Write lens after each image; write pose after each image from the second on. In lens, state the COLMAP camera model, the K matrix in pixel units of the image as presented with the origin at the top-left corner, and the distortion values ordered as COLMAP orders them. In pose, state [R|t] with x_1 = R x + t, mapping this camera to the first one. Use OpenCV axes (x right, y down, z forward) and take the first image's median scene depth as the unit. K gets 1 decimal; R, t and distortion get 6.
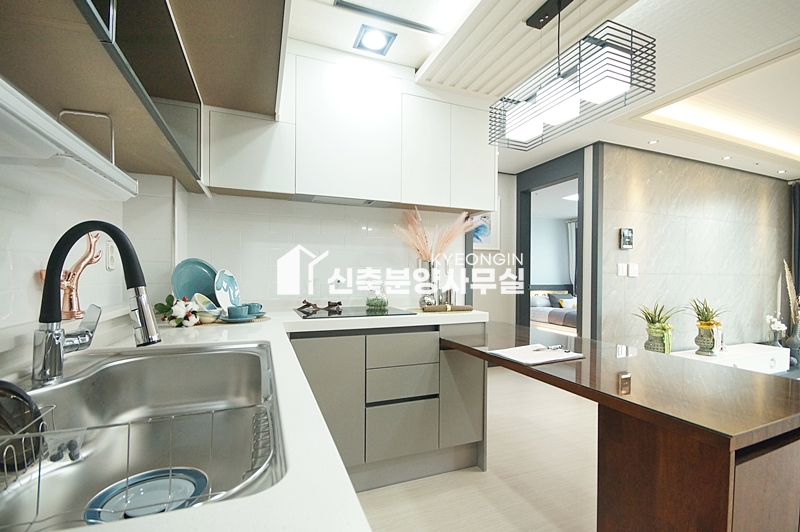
lens RADIAL K [[351.4, 0, 399.6], [0, 351.4, 272.1], [0, 0, 1]] dist [-0.002030, -0.002597]
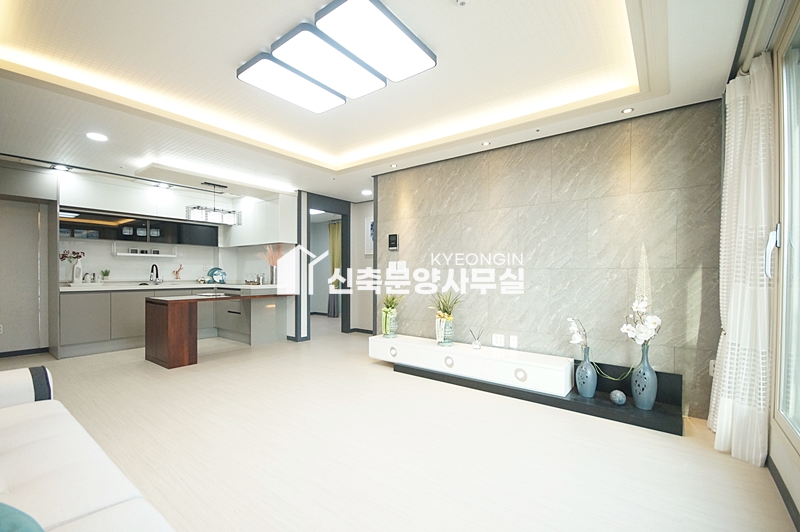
lens RADIAL K [[351.4, 0, 397.5], [0, 351.4, 273.5], [0, 0, 1]] dist [-0.002030, -0.002597]
pose [[0.514305, -0.012435, -0.857517, 1.813842], [-0.002963, 0.999863, -0.016277, 0.041600], [0.857602, 0.010912, 0.514198, 0.360467]]
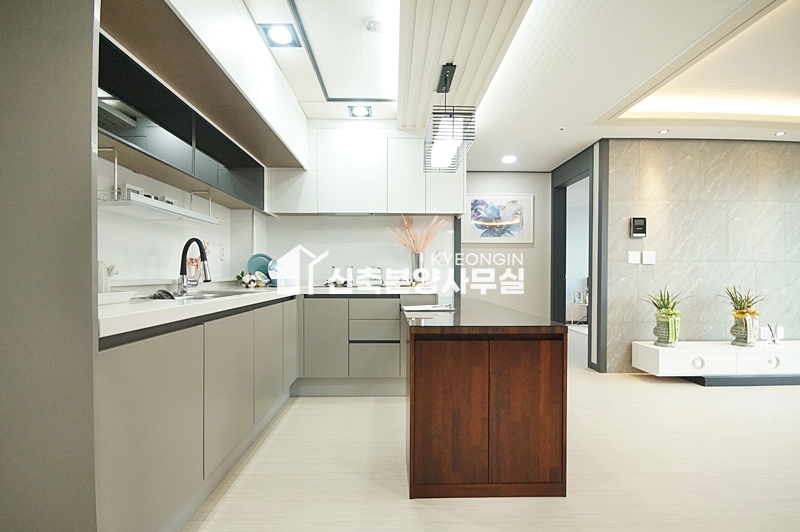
lens RADIAL K [[351.4, 0, 398.5], [0, 351.4, 268.5], [0, 0, 1]] dist [-0.002030, -0.002597]
pose [[0.935517, -0.007946, -0.353193, 0.358867], [0.007106, 0.999968, -0.003674, 0.025565], [0.353211, 0.000927, 0.935543, -0.226056]]
